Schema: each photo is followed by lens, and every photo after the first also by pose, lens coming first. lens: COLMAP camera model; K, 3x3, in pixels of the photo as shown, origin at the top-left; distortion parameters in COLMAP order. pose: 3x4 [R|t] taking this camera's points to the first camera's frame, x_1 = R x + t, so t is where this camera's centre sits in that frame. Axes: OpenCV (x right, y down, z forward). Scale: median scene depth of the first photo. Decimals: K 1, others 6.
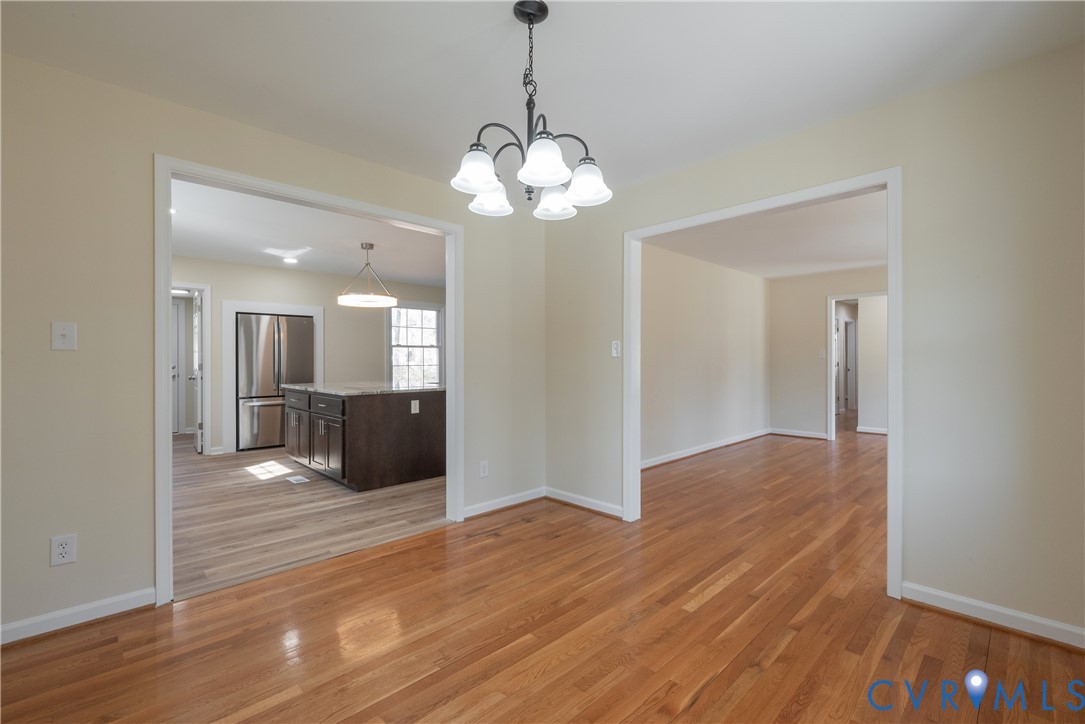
lens RADIAL K [[477.8, 0, 540.4], [0, 477.8, 361.4], [0, 0, 1]] dist [-0.002954, -0.000803]
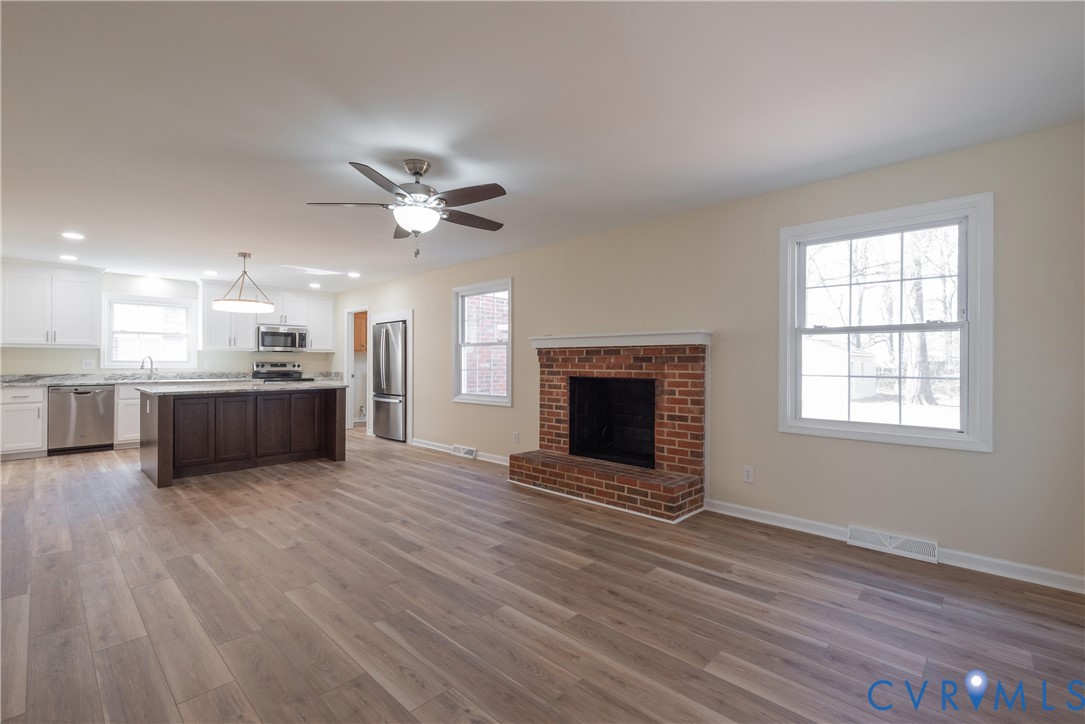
lens RADIAL K [[477.8, 0, 545.0], [0, 477.8, 359.2], [0, 0, 1]] dist [-0.002954, -0.000803]
pose [[0.045328, -0.007181, -0.998946, 0.873053], [-0.005738, 0.999956, -0.007448, -0.005677], [0.998956, 0.006069, 0.045285, 1.940515]]
